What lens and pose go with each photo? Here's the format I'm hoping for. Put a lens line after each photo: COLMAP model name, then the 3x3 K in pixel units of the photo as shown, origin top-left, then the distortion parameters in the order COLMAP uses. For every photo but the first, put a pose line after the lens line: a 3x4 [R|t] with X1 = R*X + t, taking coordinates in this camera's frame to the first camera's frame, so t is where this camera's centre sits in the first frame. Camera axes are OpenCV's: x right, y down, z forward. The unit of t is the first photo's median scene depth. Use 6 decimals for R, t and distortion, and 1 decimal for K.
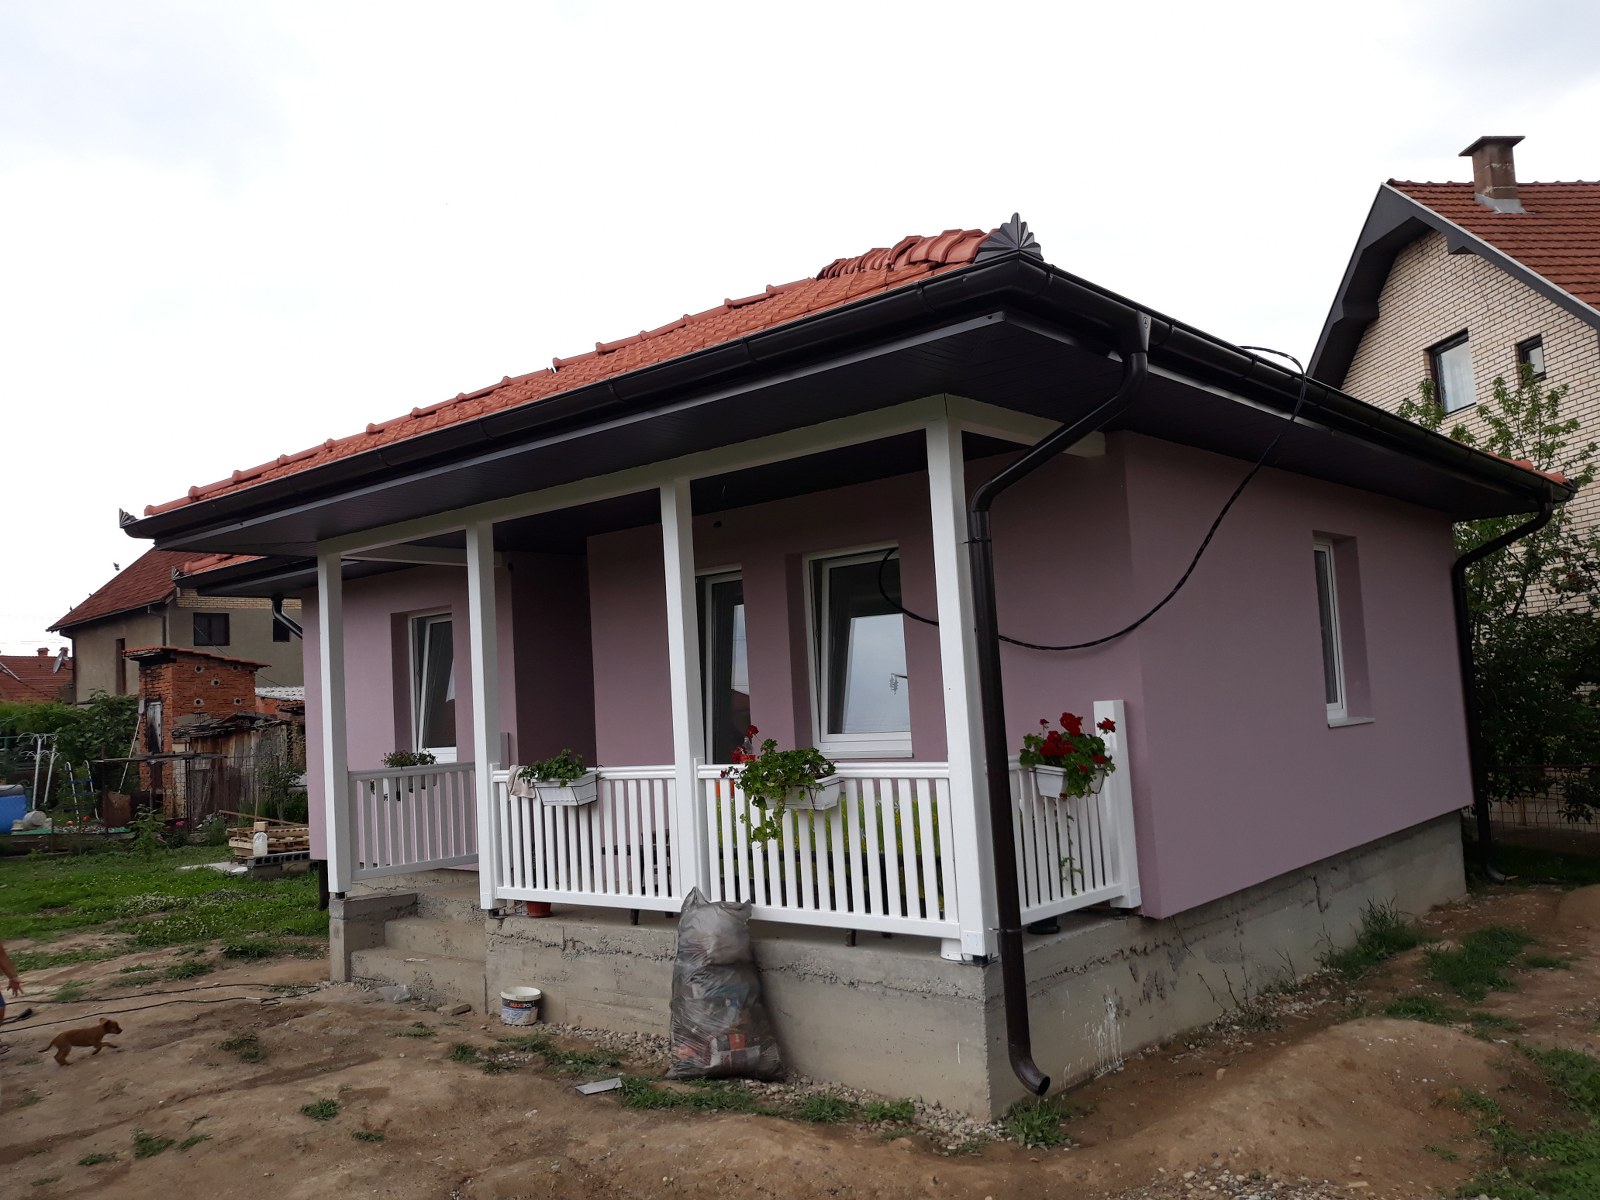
lens RADIAL K [[1321.4, 0, 800.0], [0, 1321.4, 600.0], [0, 0, 1]] dist [-0.005099, -0.009124]
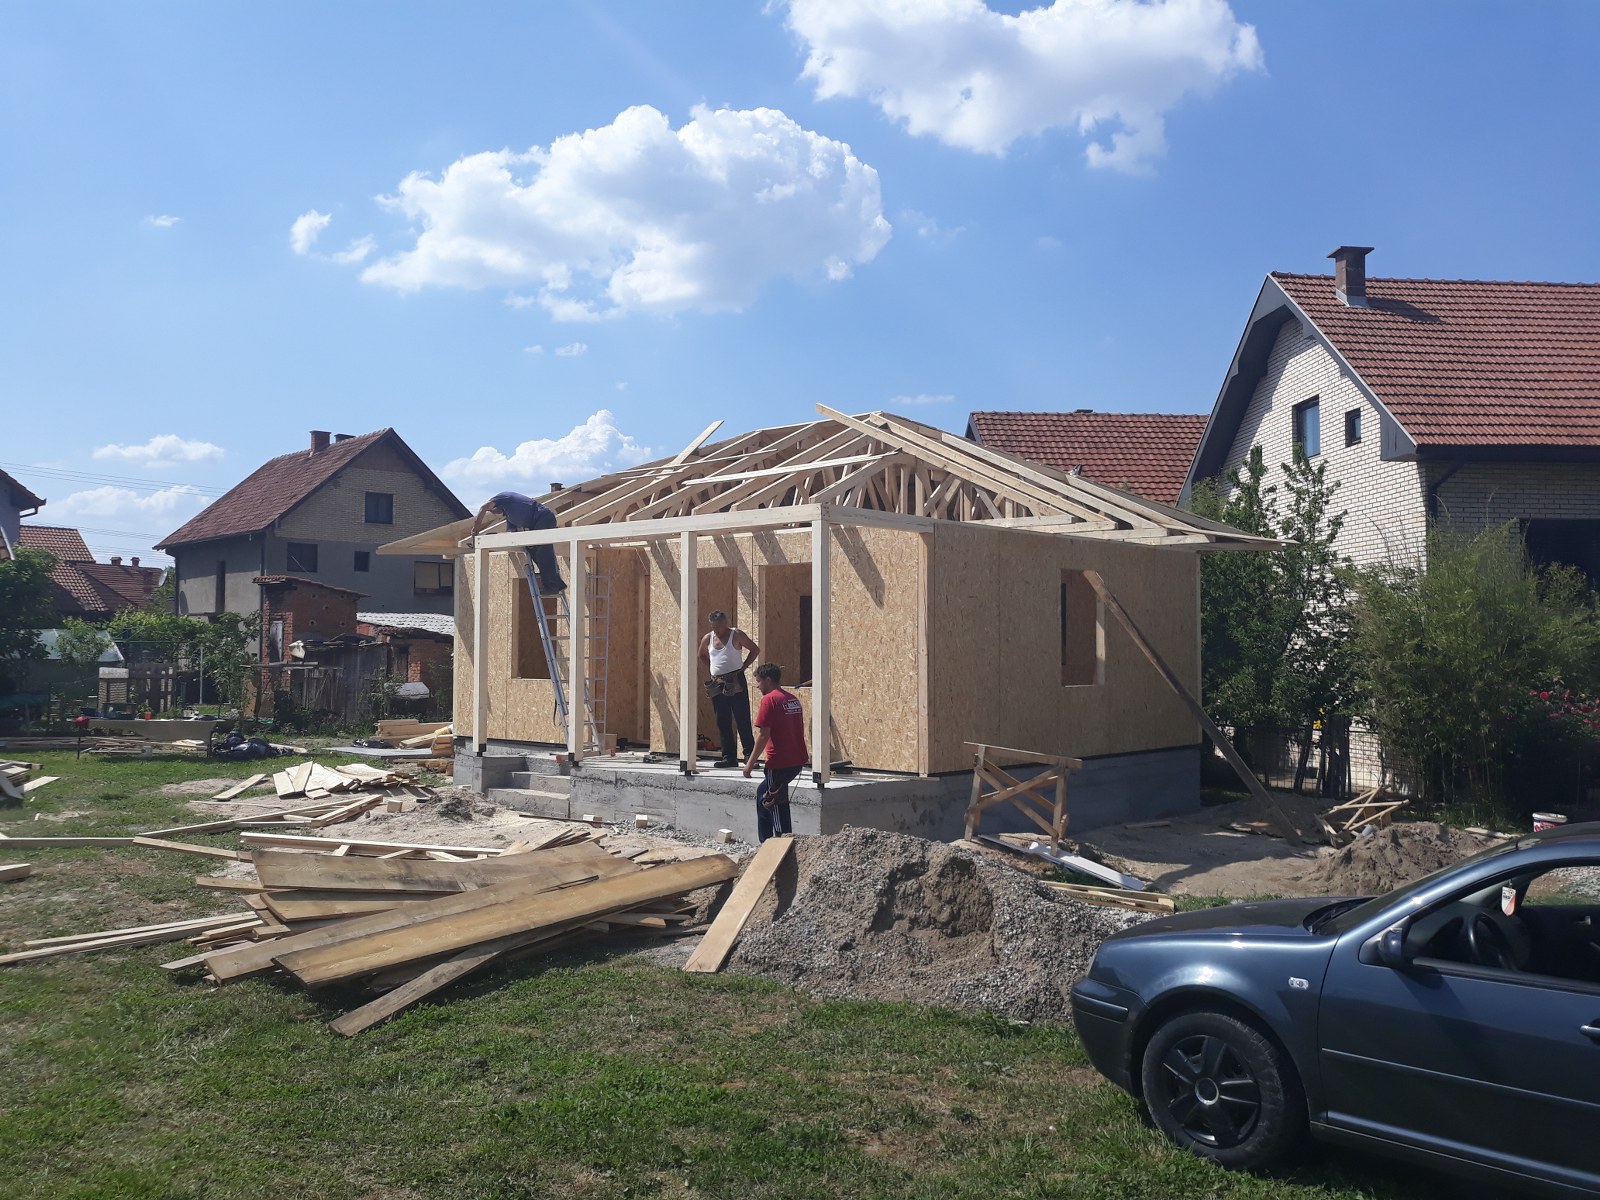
lens RADIAL K [[1329.0, 0, 800.0], [0, 1329.0, 600.0], [0, 0, 1]] dist [-0.002731, -0.002975]
pose [[0.997994, 0.058070, -0.025231, 0.044785], [-0.056975, 0.997487, 0.042117, -0.032428], [0.027614, -0.040595, 0.998794, -0.332487]]
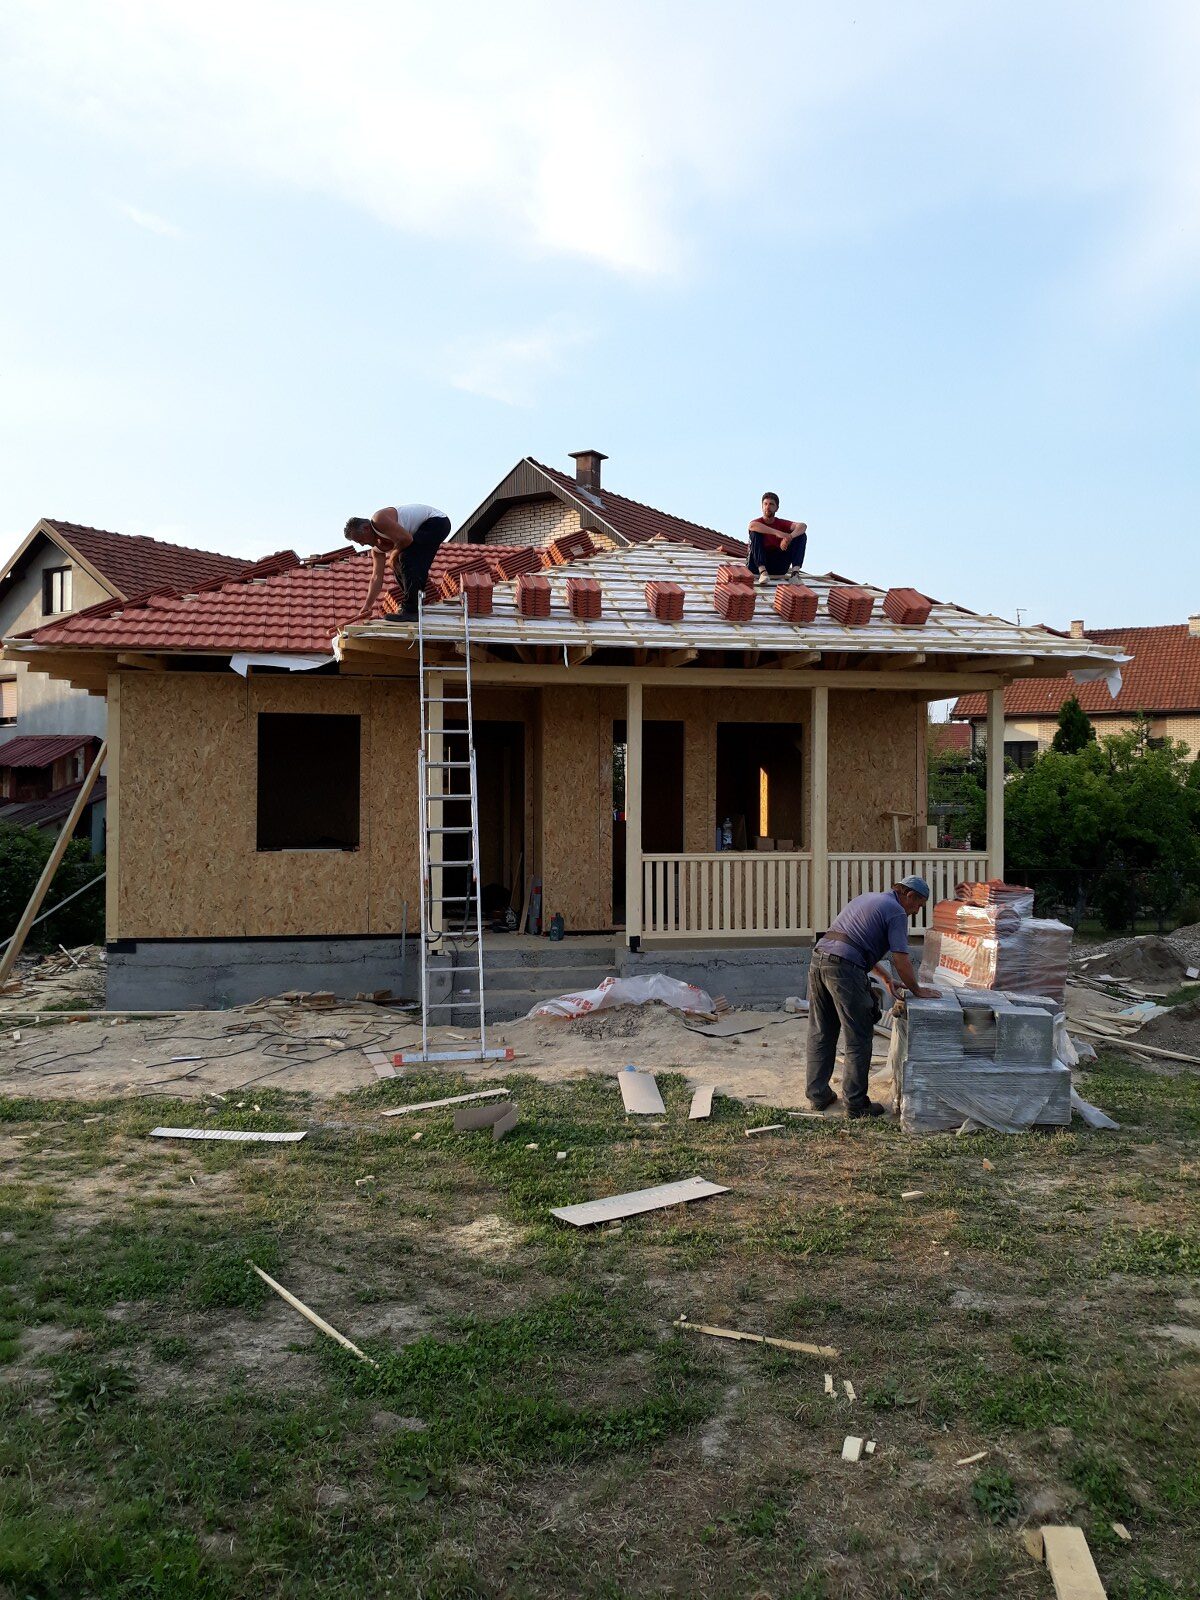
lens RADIAL K [[1308.9, 0, 600.0], [0, 1308.9, 800.0], [0, 0, 1]] dist [0.030053, -0.001549]
pose [[0.616132, 0.058596, 0.785460, -0.615291], [-0.099400, 0.995040, 0.003741, 0.030217], [-0.781346, -0.080380, 0.618901, 0.061815]]
